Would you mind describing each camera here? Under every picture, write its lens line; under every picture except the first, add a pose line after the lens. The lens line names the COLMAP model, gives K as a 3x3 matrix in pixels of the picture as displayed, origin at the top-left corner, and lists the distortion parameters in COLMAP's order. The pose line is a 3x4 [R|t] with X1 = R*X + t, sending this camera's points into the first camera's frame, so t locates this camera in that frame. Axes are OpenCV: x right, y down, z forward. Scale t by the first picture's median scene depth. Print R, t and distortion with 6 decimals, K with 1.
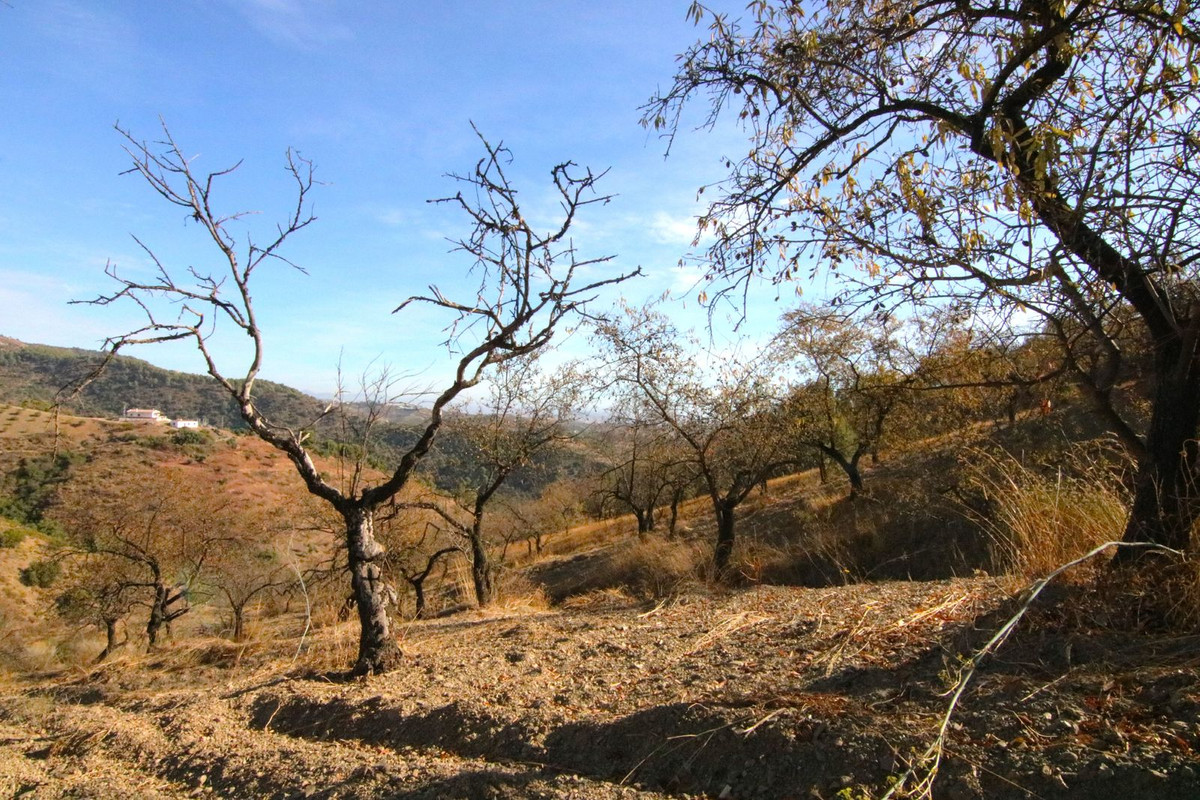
lens RADIAL K [[634.5, 0, 597.6], [0, 634.5, 408.7], [0, 0, 1]] dist [-0.004754, -0.011528]
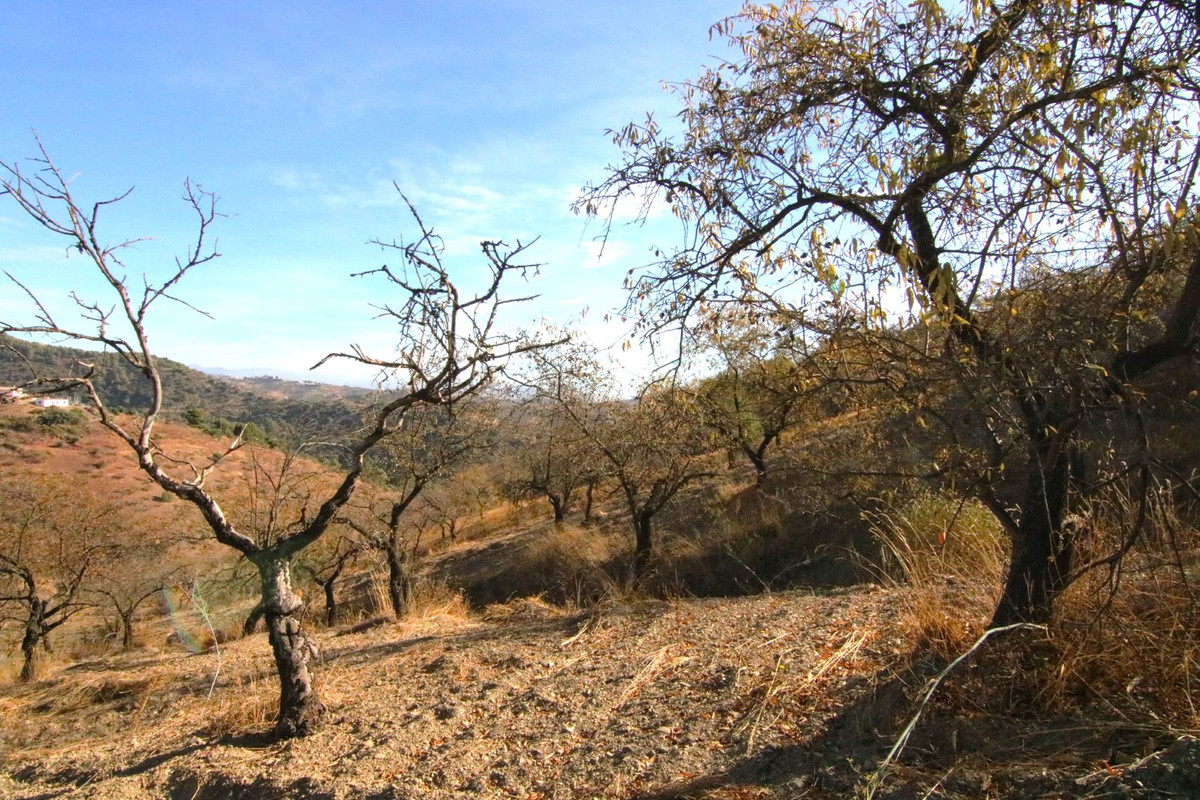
lens RADIAL K [[634.5, 0, 597.6], [0, 634.5, 408.2], [0, 0, 1]] dist [-0.004754, -0.011528]
pose [[0.990698, -0.005735, 0.135960, -0.019002], [0.000620, 0.999291, 0.037631, -0.105113], [-0.136080, -0.037197, 0.989999, -0.010012]]
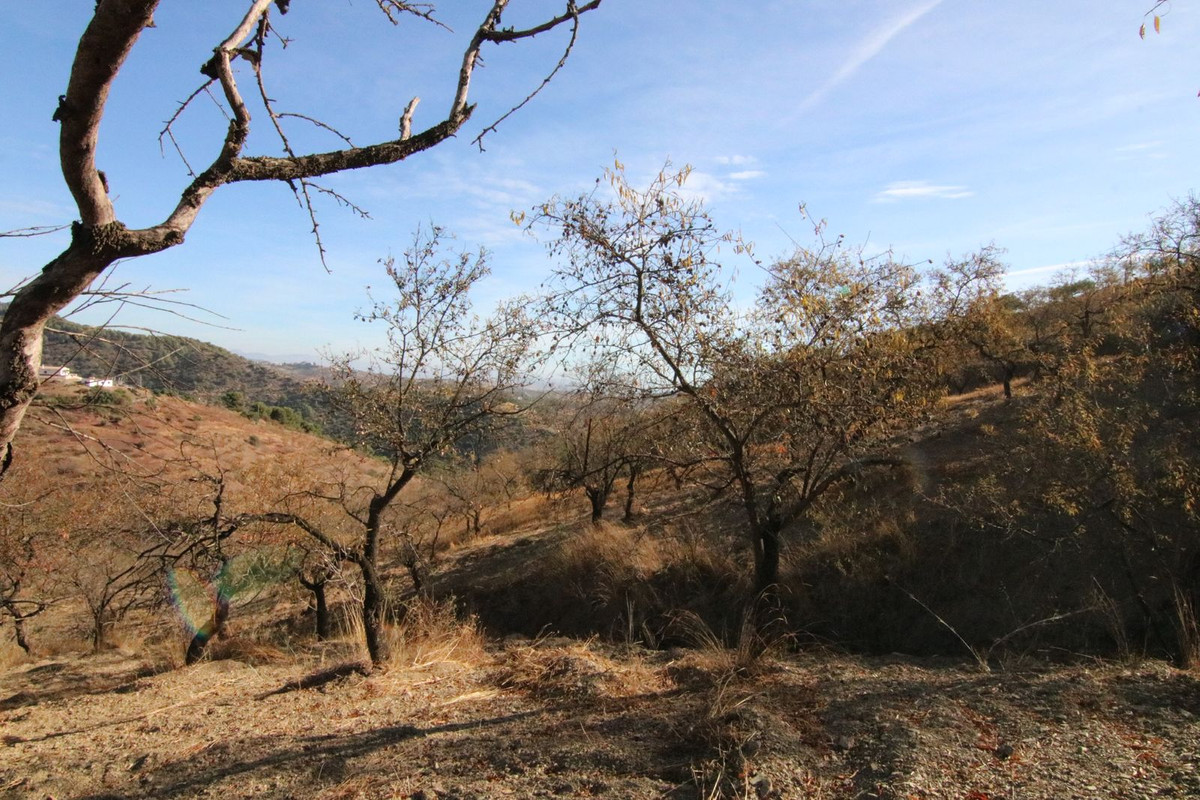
lens RADIAL K [[634.5, 0, 599.1], [0, 634.5, 408.4], [0, 0, 1]] dist [-0.004754, -0.011528]
pose [[0.995738, 0.016125, 0.090801, -0.033627], [-0.020737, 0.998530, 0.050081, 0.012968], [-0.089860, -0.051750, 0.994609, 0.689454]]
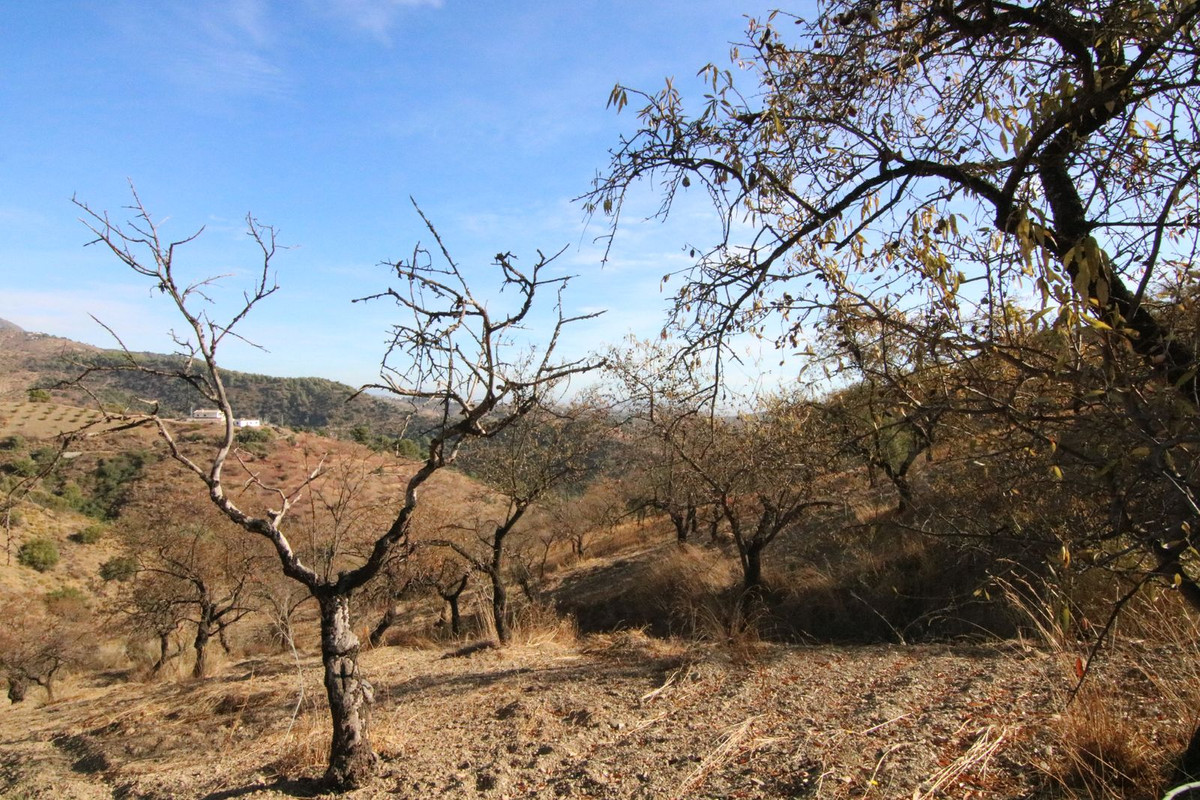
lens RADIAL K [[634.5, 0, 597.7], [0, 634.5, 408.5], [0, 0, 1]] dist [-0.004754, -0.011528]
pose [[0.997041, -0.021445, -0.073823, 0.085190], [0.022537, 0.999648, 0.013989, -0.119995], [0.073497, -0.015611, 0.997173, 0.097209]]
